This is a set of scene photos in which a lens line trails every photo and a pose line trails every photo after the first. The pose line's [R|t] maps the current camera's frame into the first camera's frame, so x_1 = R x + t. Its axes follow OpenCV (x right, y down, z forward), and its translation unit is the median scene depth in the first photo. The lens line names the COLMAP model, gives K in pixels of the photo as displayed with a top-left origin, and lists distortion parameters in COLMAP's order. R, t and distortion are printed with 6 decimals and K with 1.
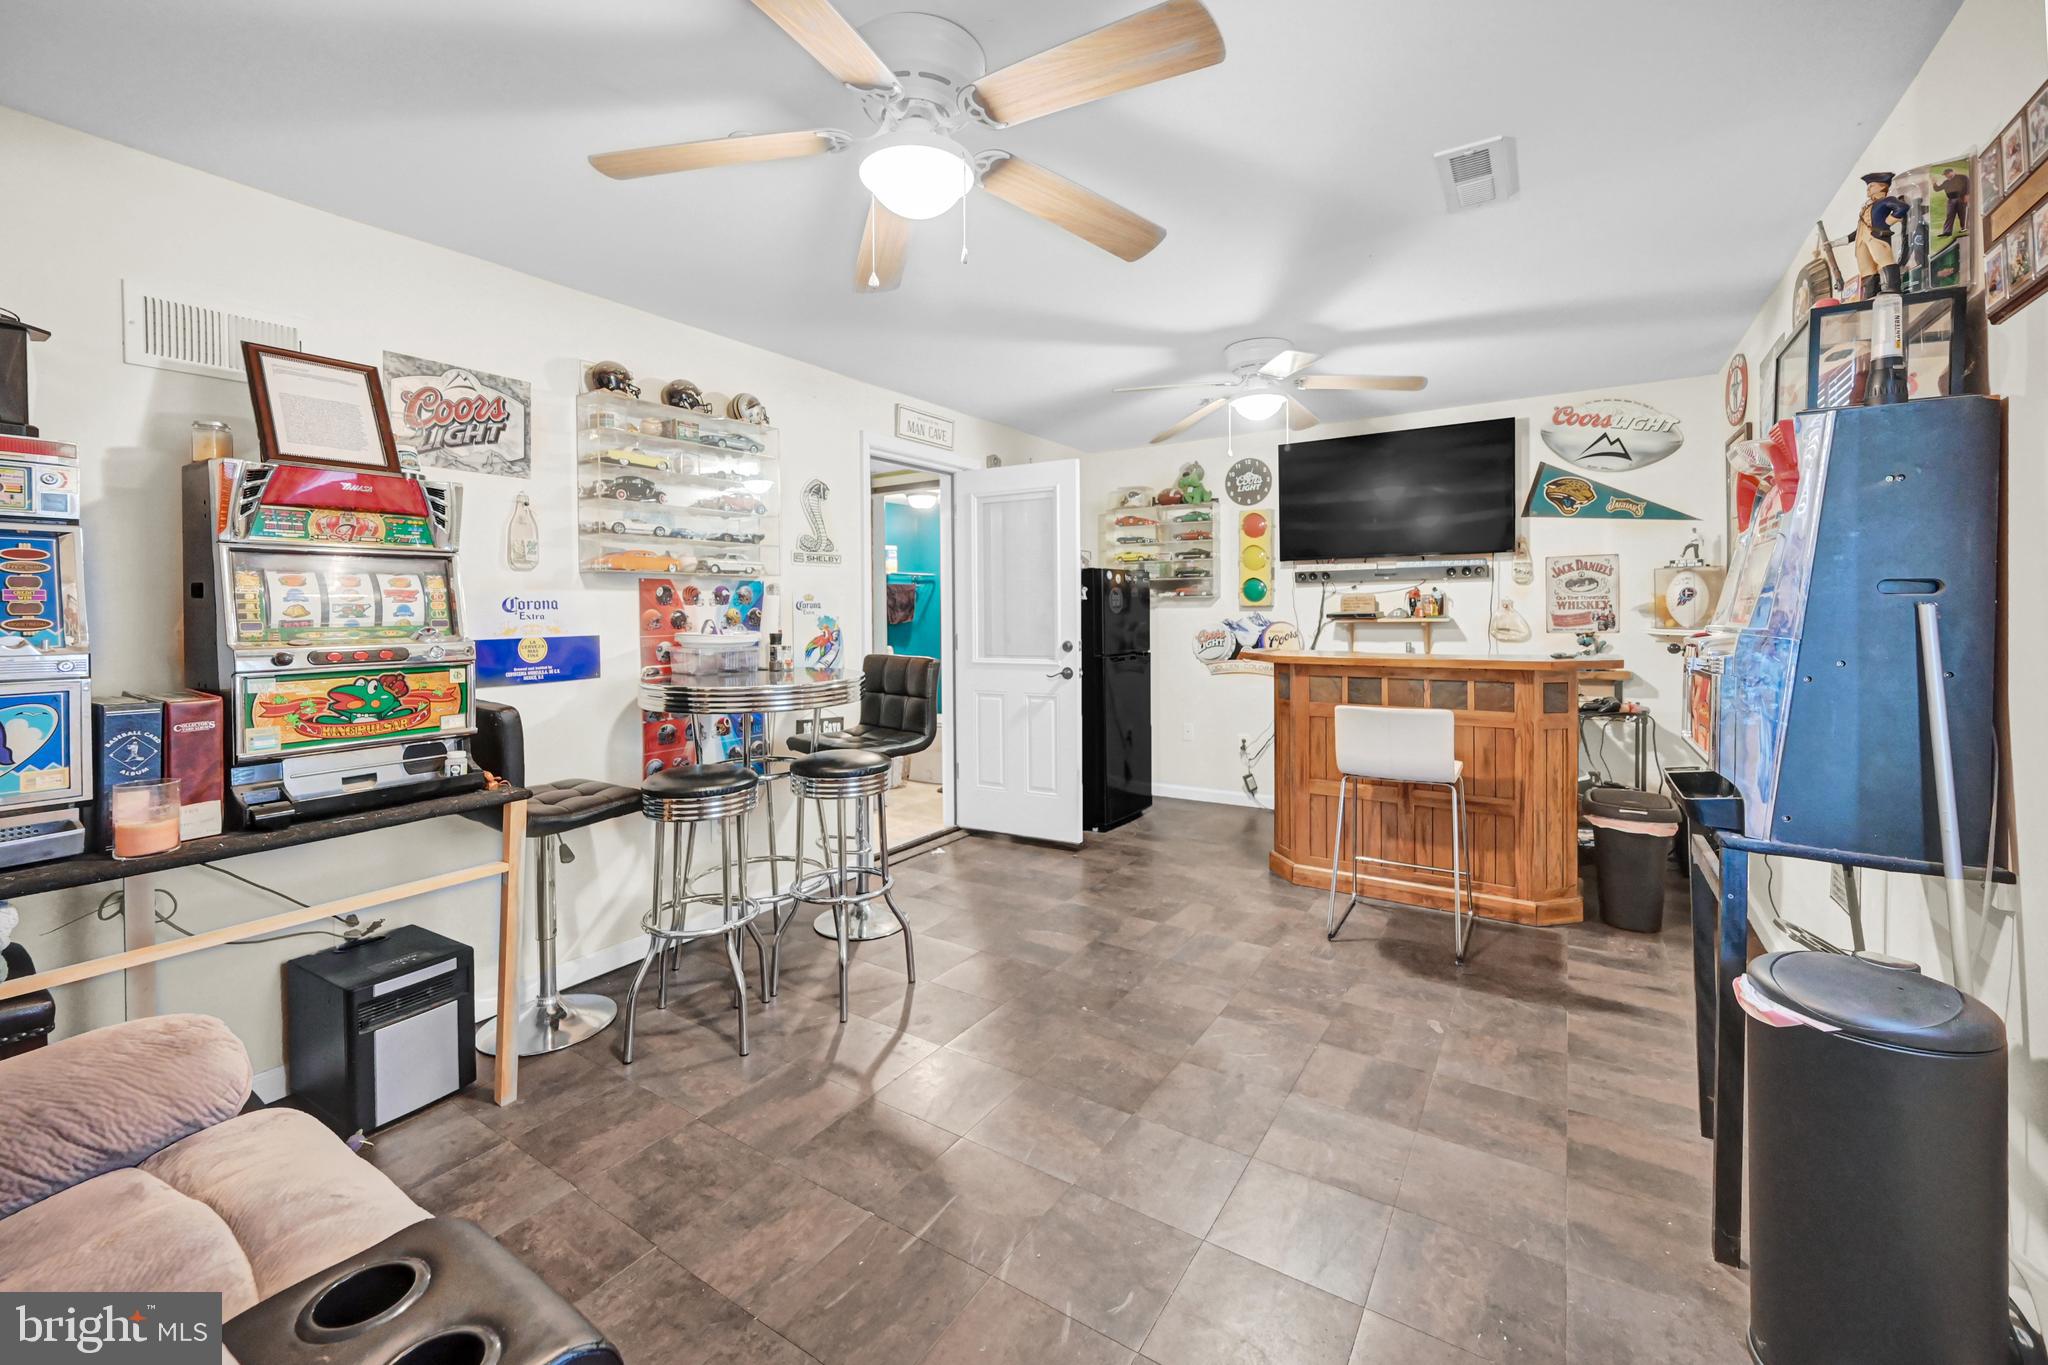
lens RADIAL K [[833.1, 0, 1035.3], [0, 833.1, 614.2], [0, 0, 1]] dist [-0.002950, 0.000007]
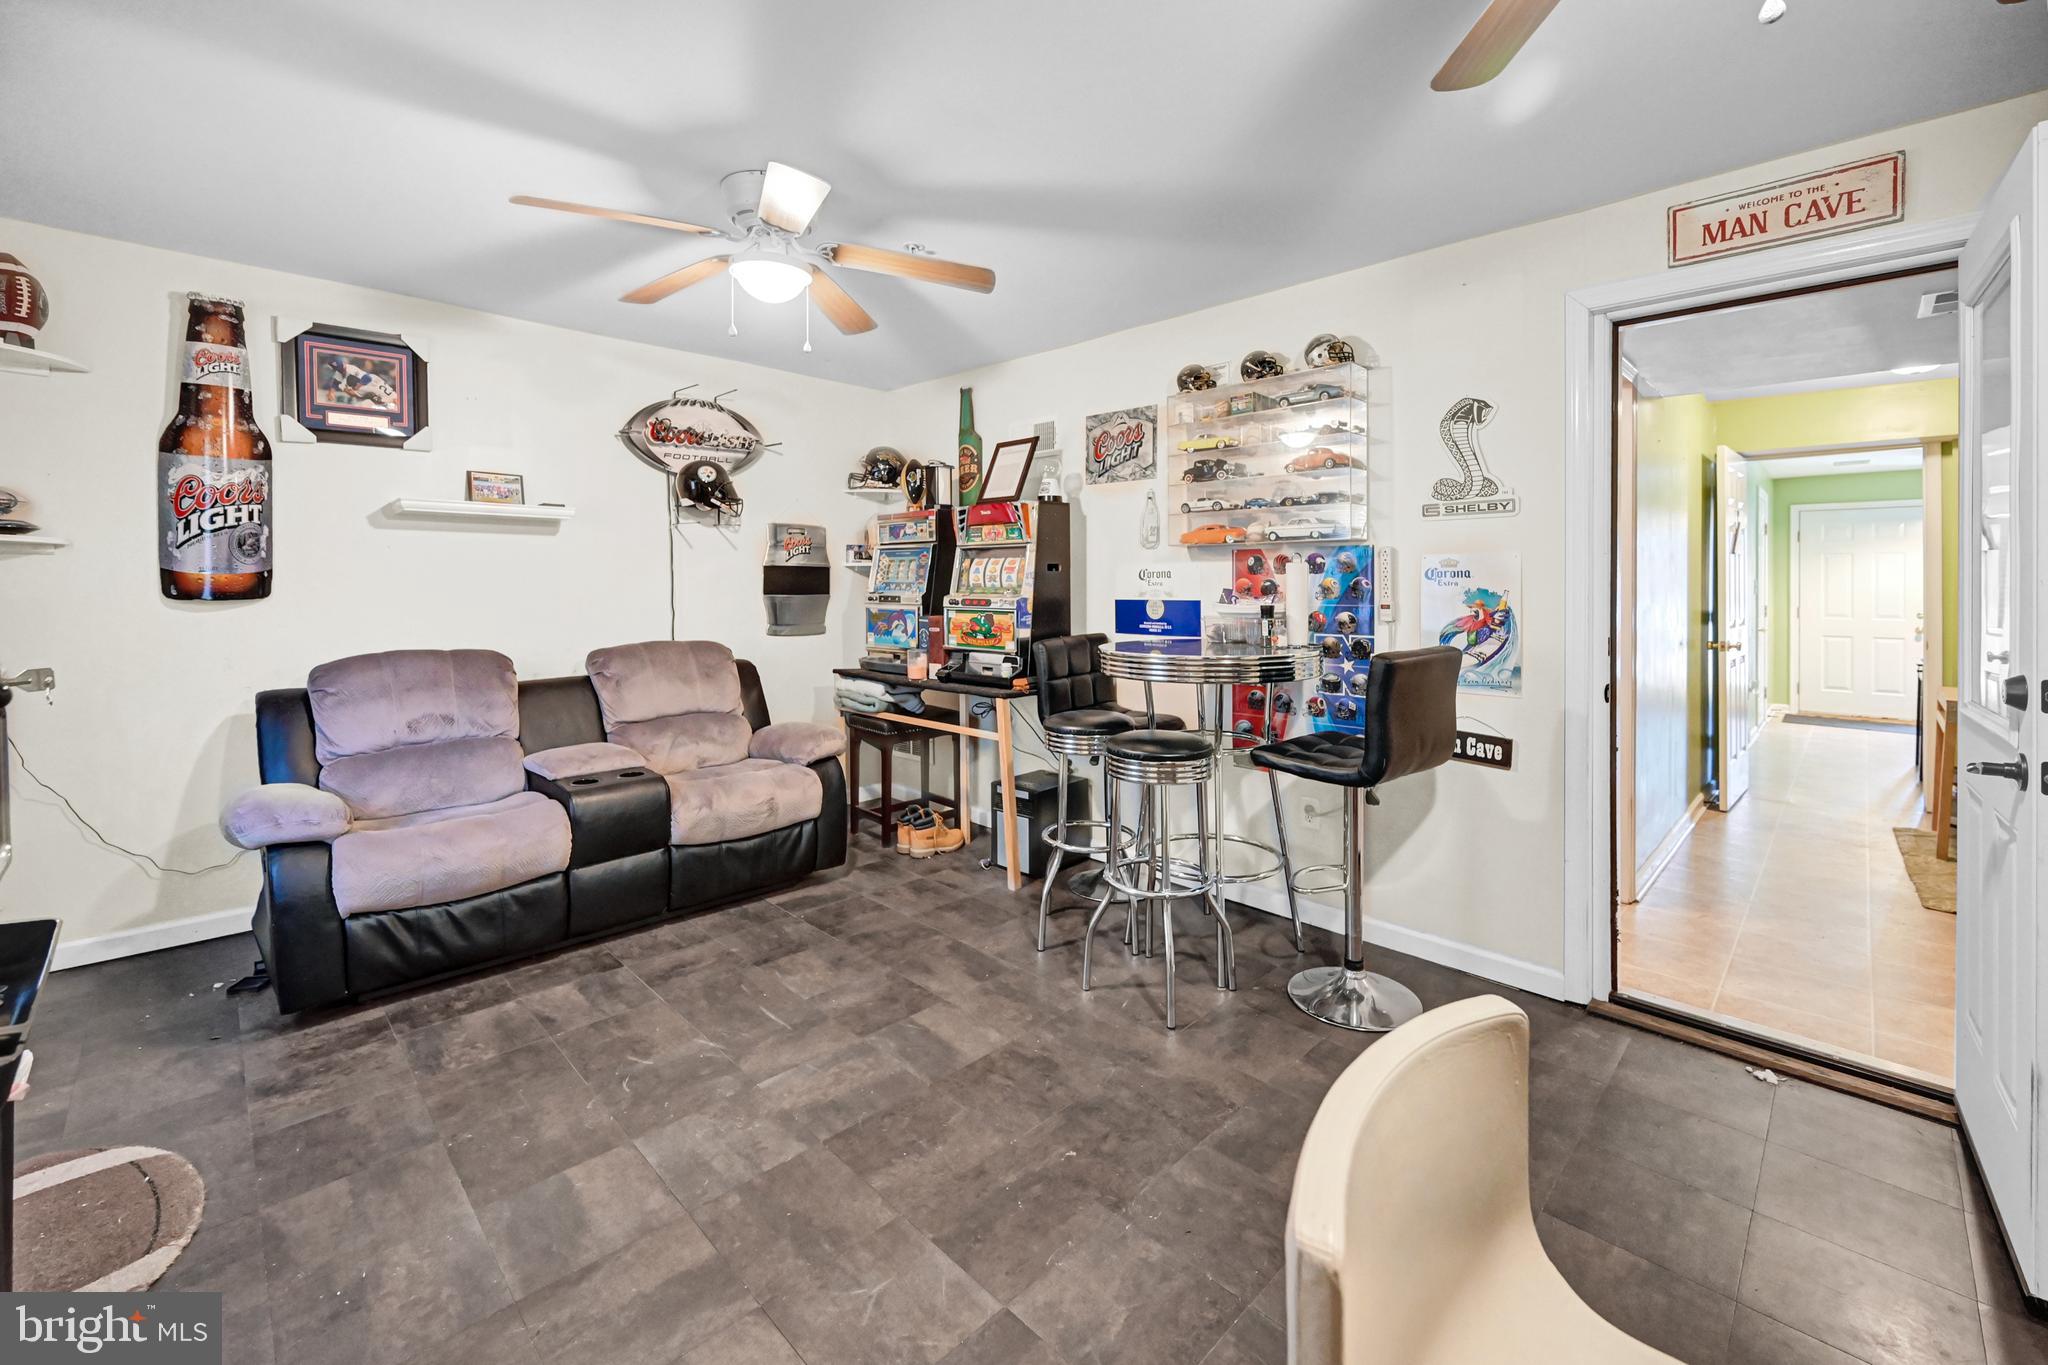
lens RADIAL K [[833.1, 0, 1005.1], [0, 833.1, 583.3], [0, 0, 1]] dist [-0.002950, 0.000007]
pose [[-0.223649, 0.008120, -0.974636, 0.710685], [-0.007490, 0.999921, 0.010050, -0.008591], [0.974641, 0.009548, -0.223570, 1.045557]]
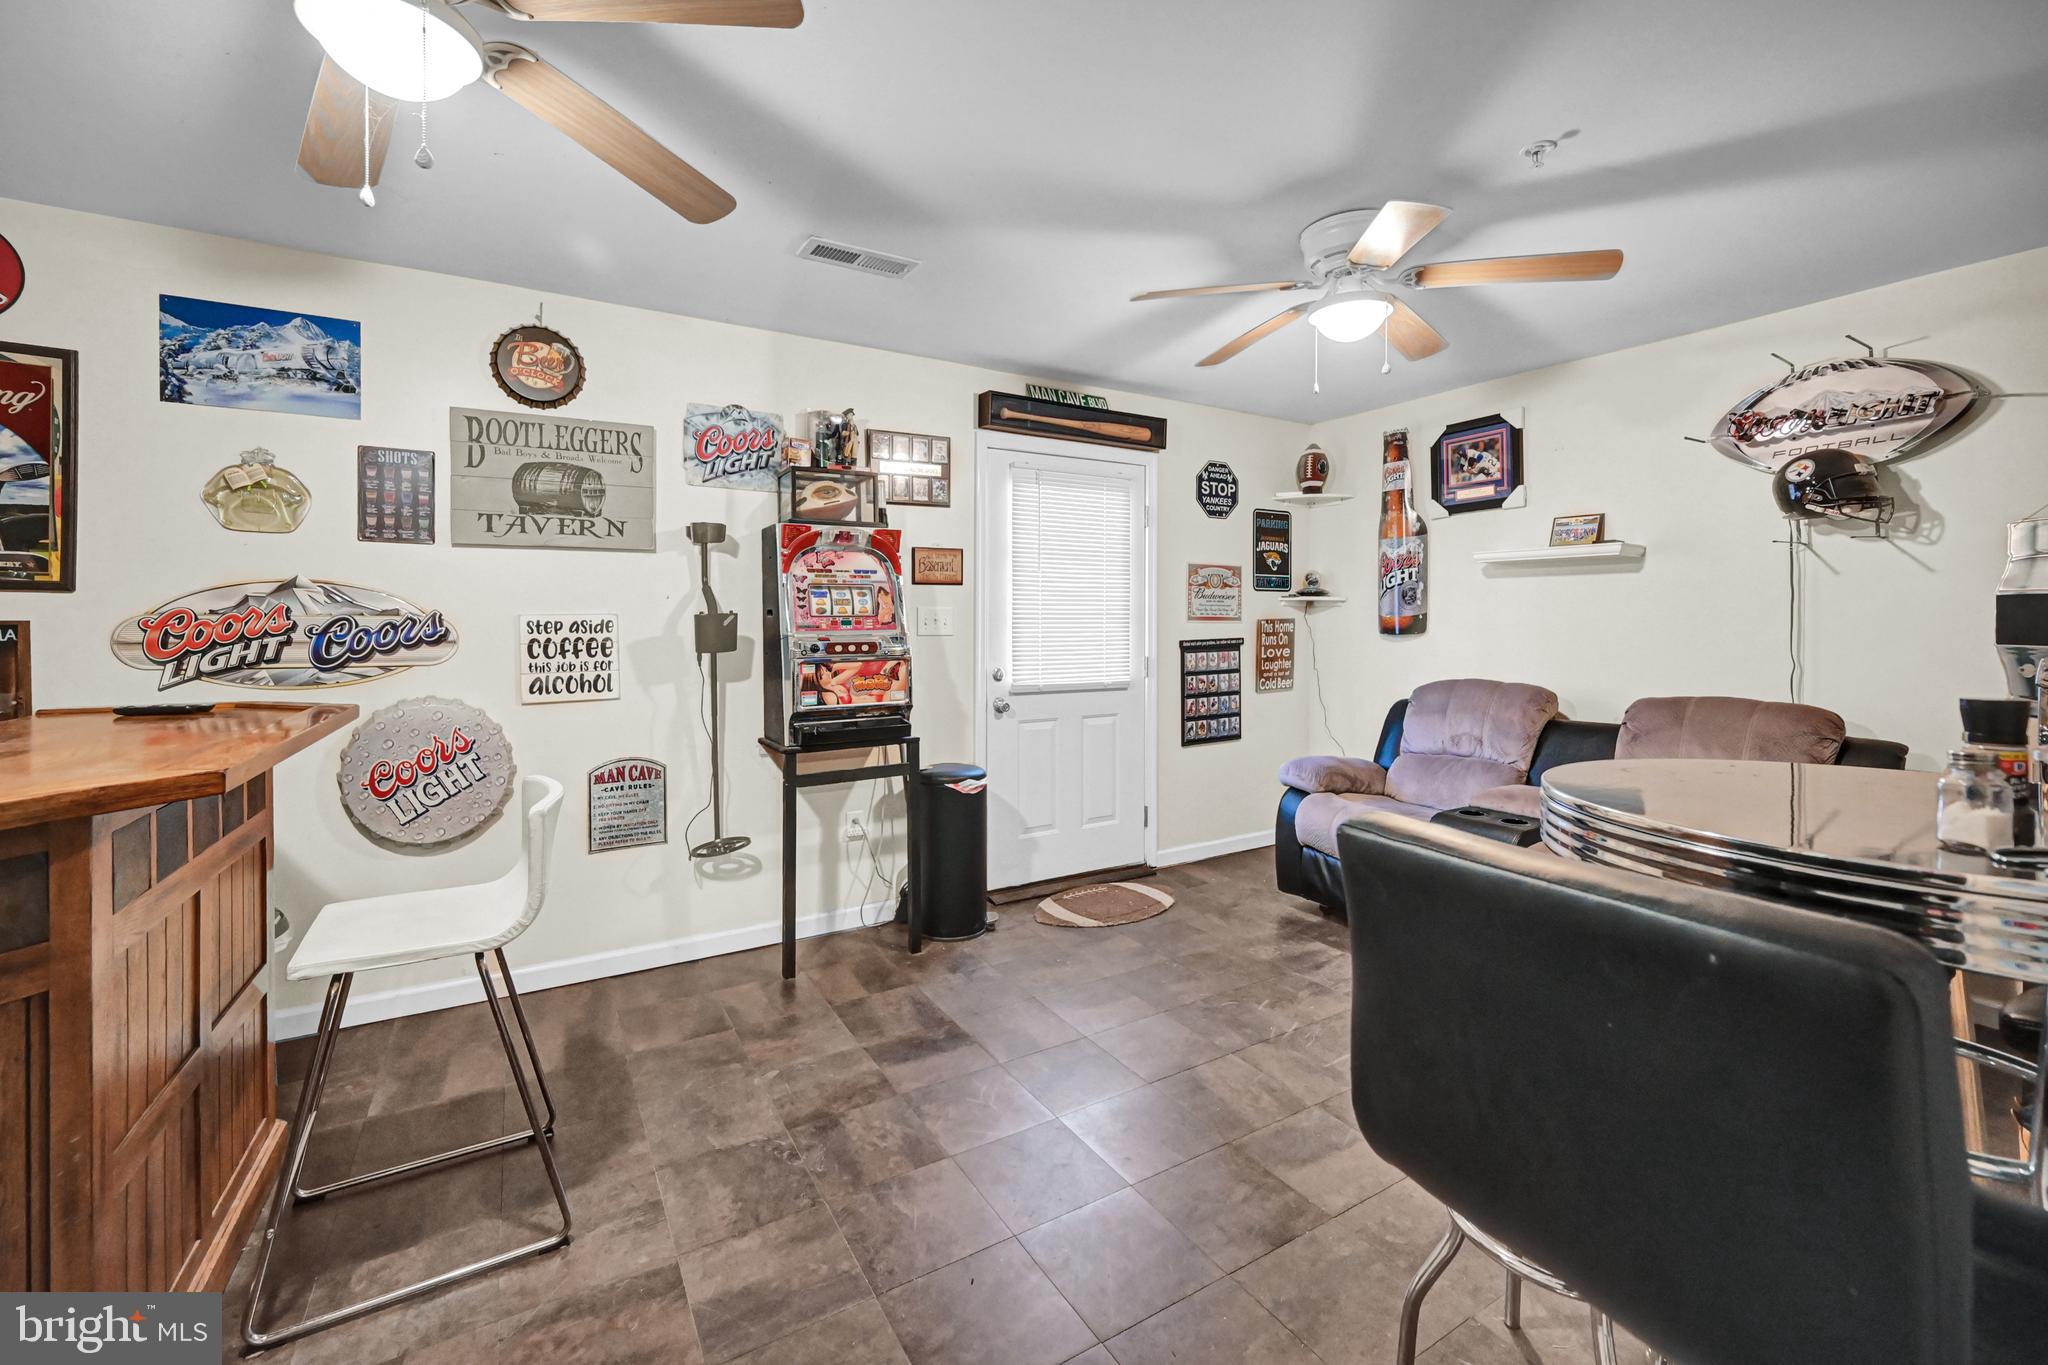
lens RADIAL K [[833.1, 0, 1054.7], [0, 833.1, 624.8], [0, 0, 1]] dist [-0.002950, 0.000007]
pose [[-0.908197, 0.004198, 0.418522, -0.172153], [0.008302, 0.999934, 0.007986, -0.005266], [-0.418460, 0.010728, -0.908172, 1.530232]]
